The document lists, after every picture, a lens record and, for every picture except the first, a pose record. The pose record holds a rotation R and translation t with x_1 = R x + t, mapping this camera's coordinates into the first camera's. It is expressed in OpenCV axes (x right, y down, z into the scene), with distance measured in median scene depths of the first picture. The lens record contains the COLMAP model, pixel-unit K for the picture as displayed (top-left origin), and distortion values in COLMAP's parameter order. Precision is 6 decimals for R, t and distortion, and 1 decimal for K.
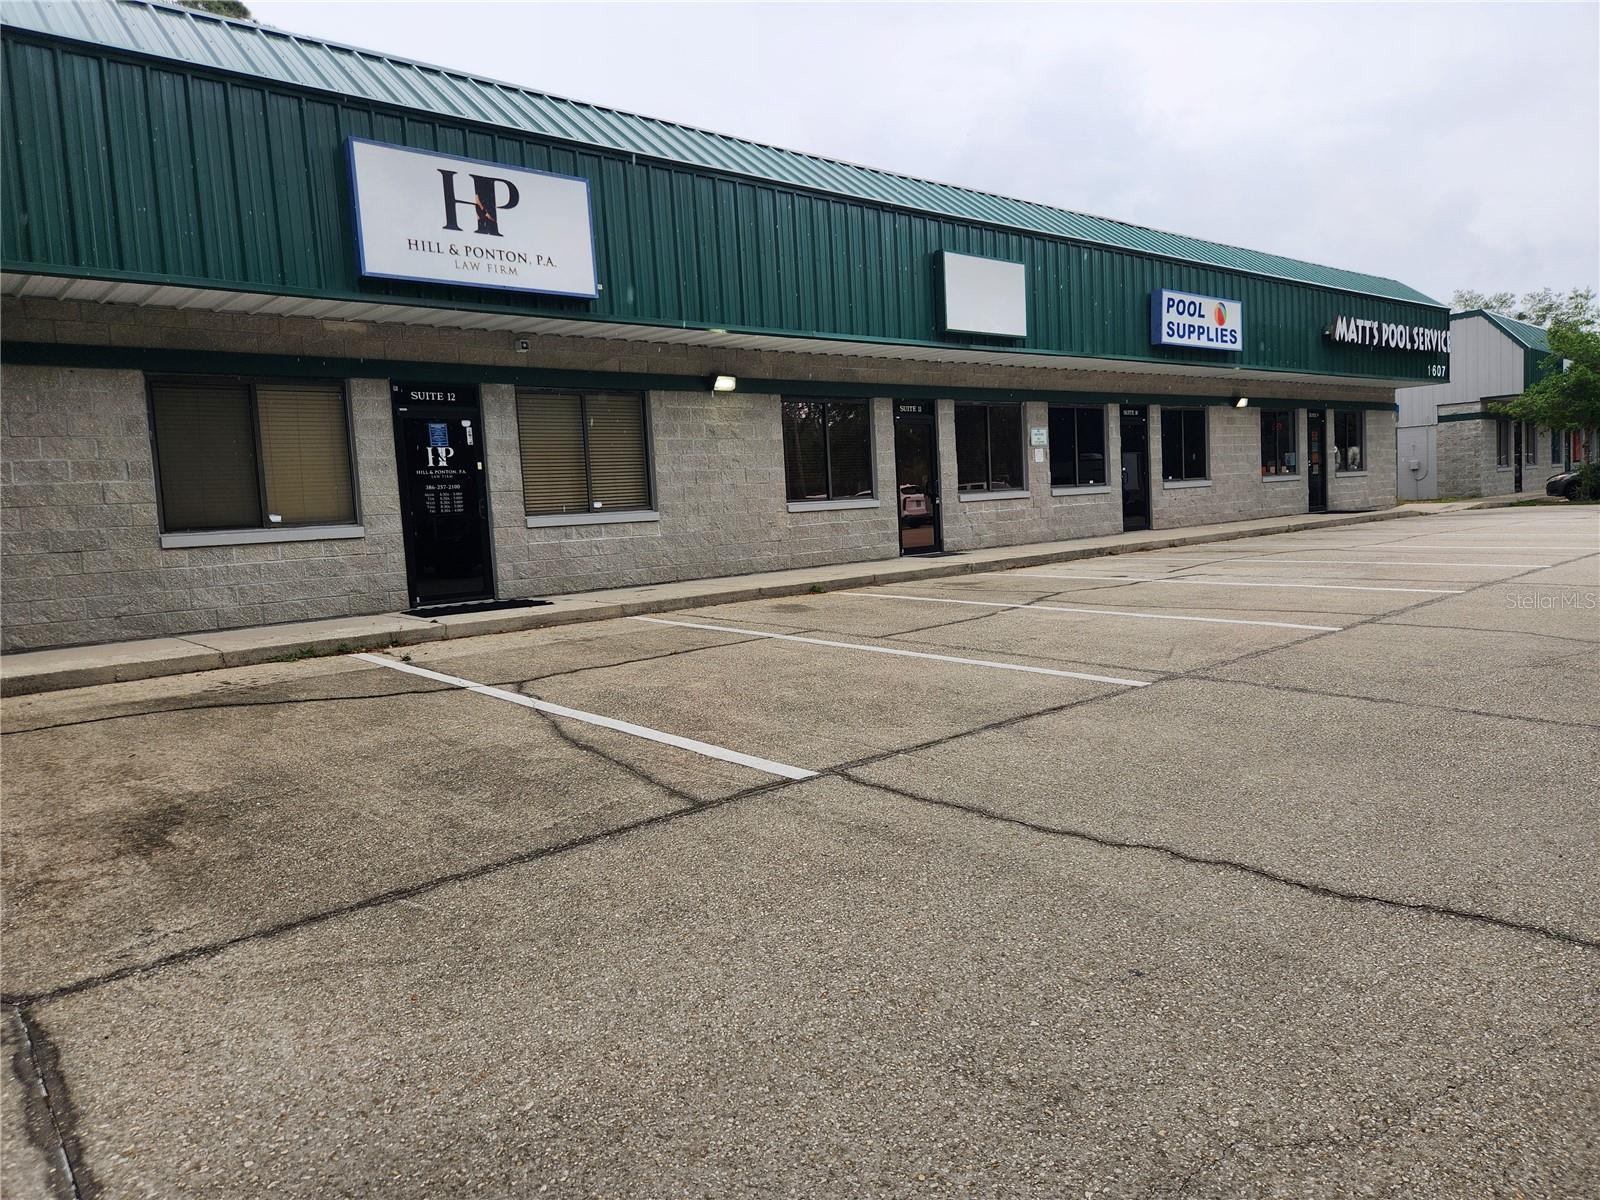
lens RADIAL K [[1074.1, 0, 798.8], [0, 1074.1, 599.0], [0, 0, 1]] dist [0.060978, -0.051428]
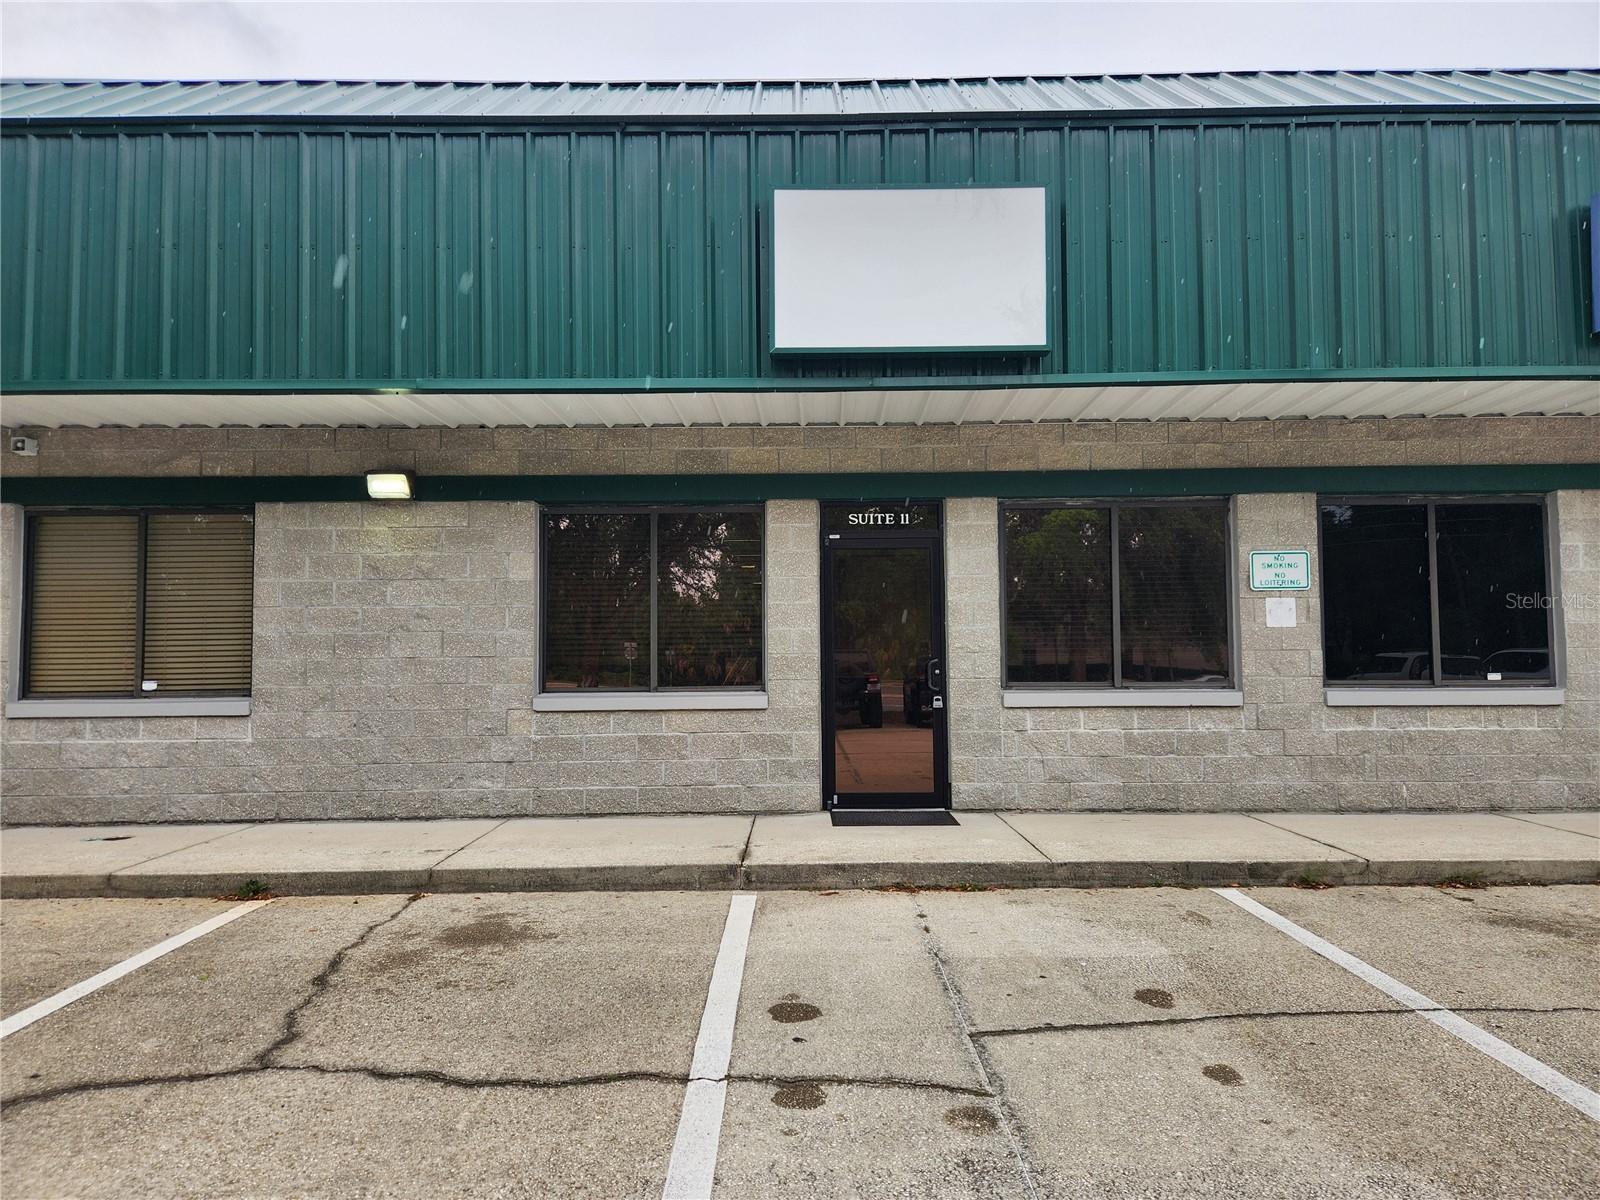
lens RADIAL K [[1074.1, 0, 797.6], [0, 1074.1, 592.8], [0, 0, 1]] dist [0.060978, -0.051428]
pose [[0.761609, 0.015506, -0.647851, 0.451661], [-0.089974, 0.992561, -0.082017, -0.108517], [0.641760, 0.120754, 0.757339, 0.666307]]
